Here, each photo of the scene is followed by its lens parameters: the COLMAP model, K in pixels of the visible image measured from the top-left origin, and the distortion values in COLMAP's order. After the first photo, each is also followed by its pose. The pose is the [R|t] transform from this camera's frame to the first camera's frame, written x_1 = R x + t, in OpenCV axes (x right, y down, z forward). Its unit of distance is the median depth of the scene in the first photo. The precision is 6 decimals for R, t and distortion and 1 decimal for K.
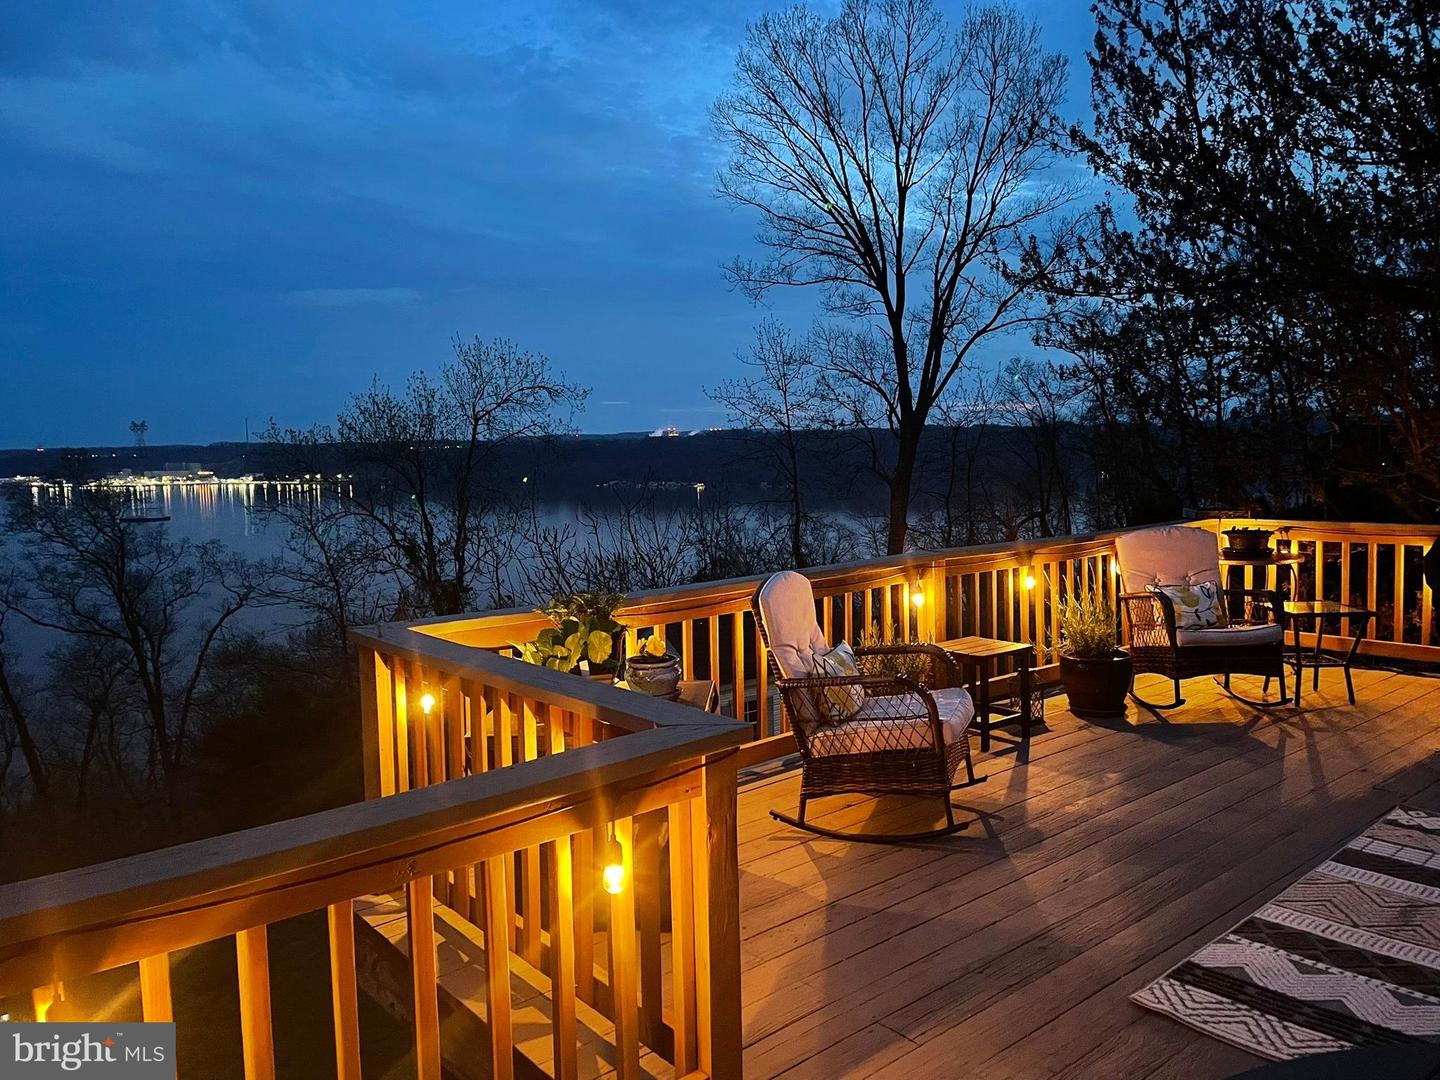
lens RADIAL K [[1082.4, 0, 729.2], [0, 1082.4, 553.3], [0, 0, 1]] dist [0.062259, -0.016559]
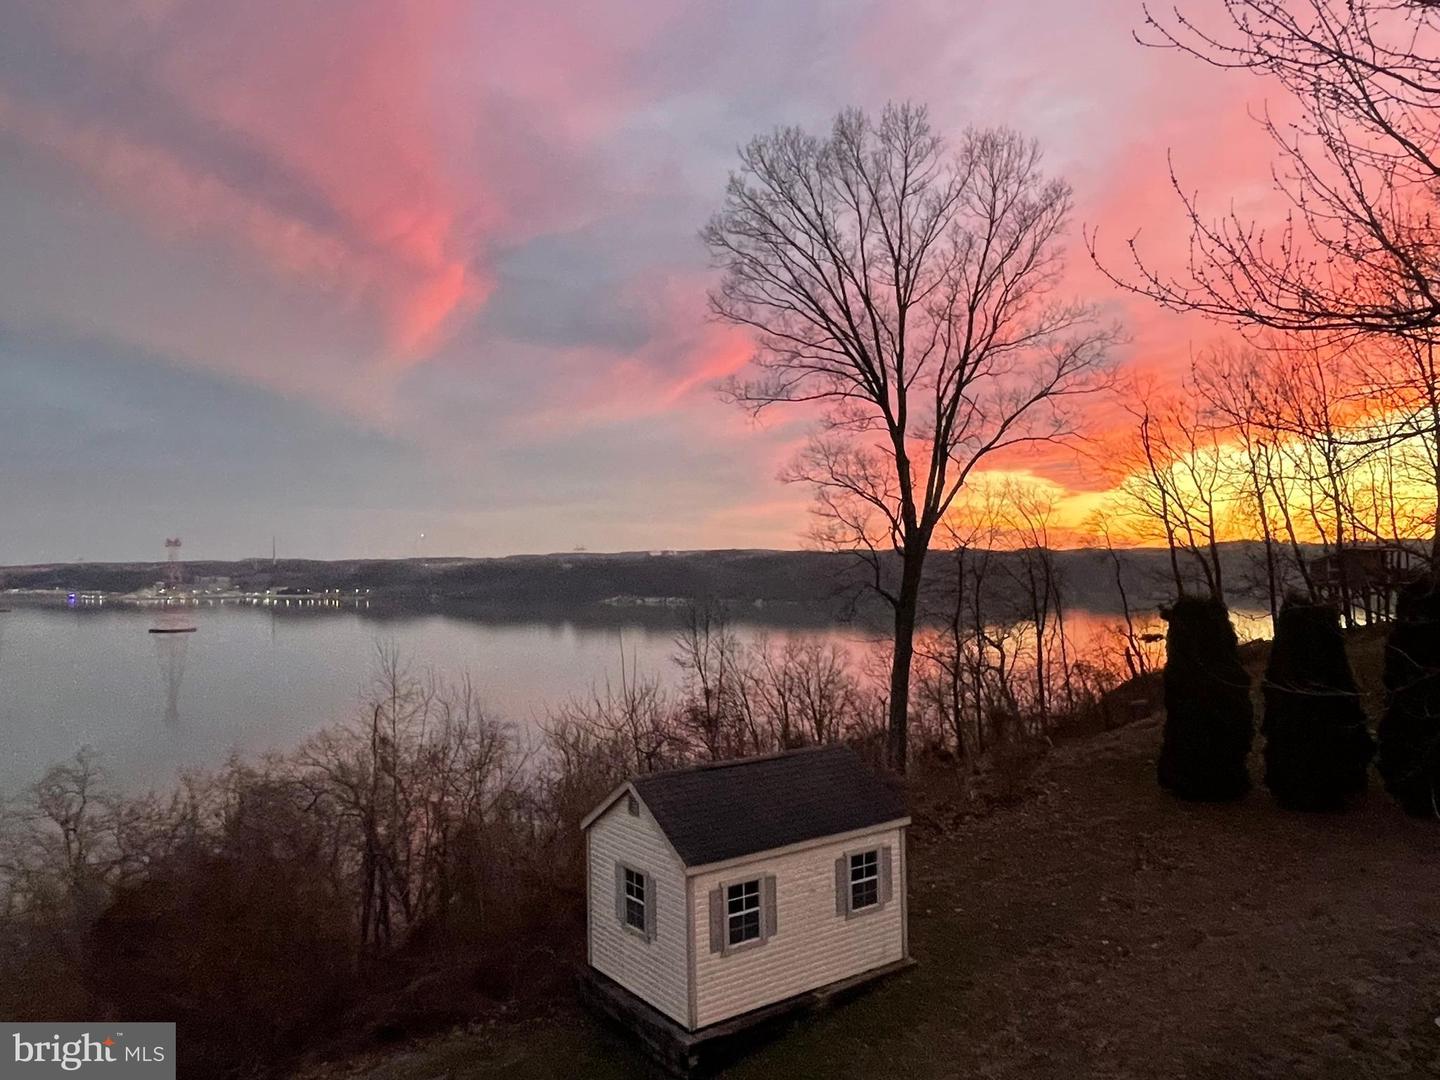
lens RADIAL K [[1019.2, 0, 722.0], [0, 1019.2, 531.7], [0, 0, 1]] dist [-0.000656, 0.003577]
pose [[0.999740, 0.007537, -0.021543, 0.016361], [-0.010284, 0.991404, -0.130431, -0.009845], [0.020375, 0.130618, 0.991223, 0.105152]]
